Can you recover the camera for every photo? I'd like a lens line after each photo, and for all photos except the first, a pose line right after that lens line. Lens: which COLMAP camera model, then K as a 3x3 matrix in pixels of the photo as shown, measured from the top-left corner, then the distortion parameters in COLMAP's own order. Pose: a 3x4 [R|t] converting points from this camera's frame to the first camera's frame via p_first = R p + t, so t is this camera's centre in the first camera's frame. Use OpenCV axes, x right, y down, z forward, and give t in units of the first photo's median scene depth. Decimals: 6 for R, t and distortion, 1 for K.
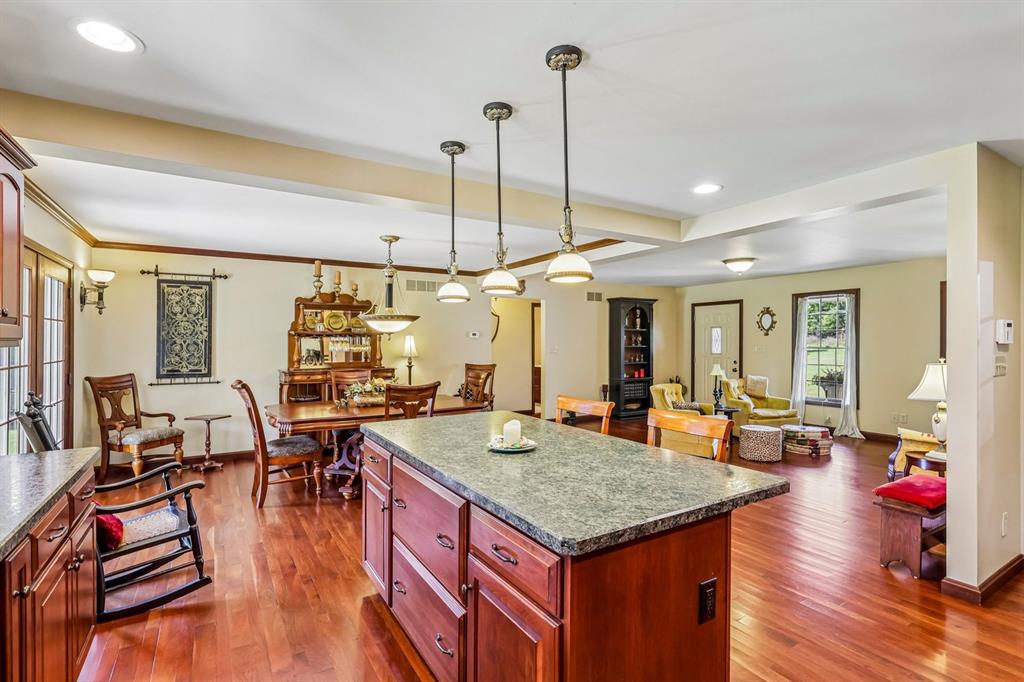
lens RADIAL K [[491.8, 0, 503.2], [0, 491.8, 340.0], [0, 0, 1]] dist [0.001440, 0.000401]
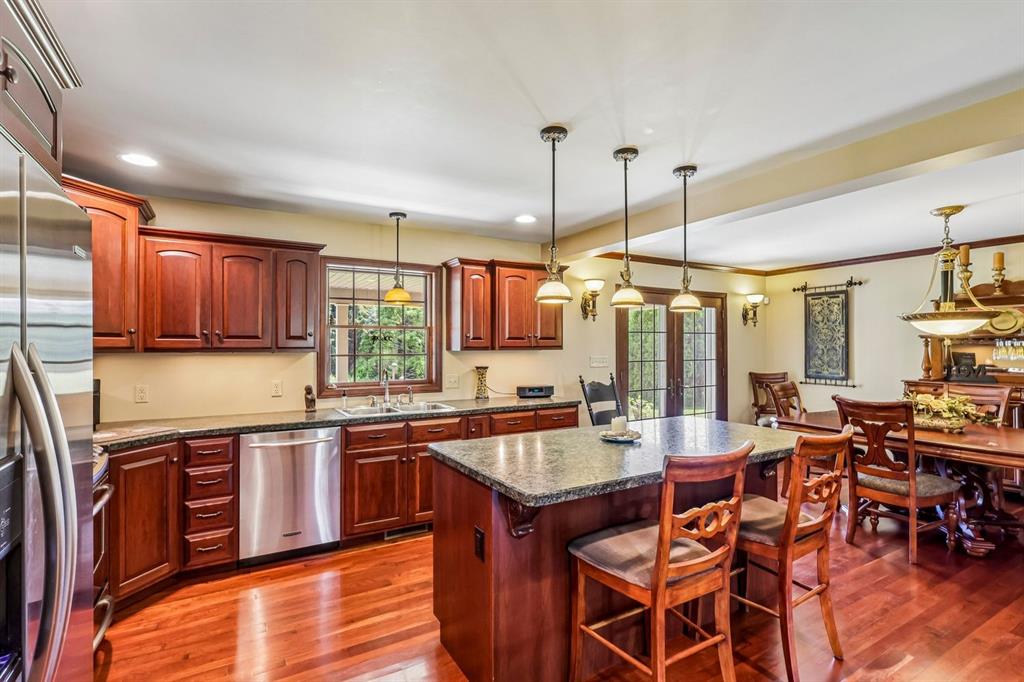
lens RADIAL K [[491.8, 0, 505.3], [0, 491.8, 342.1], [0, 0, 1]] dist [0.001440, 0.000401]
pose [[-0.025985, -0.008278, -0.999628, 0.488691], [0.004577, 0.999954, -0.008400, -0.001531], [0.999652, -0.004794, -0.025946, 0.307701]]
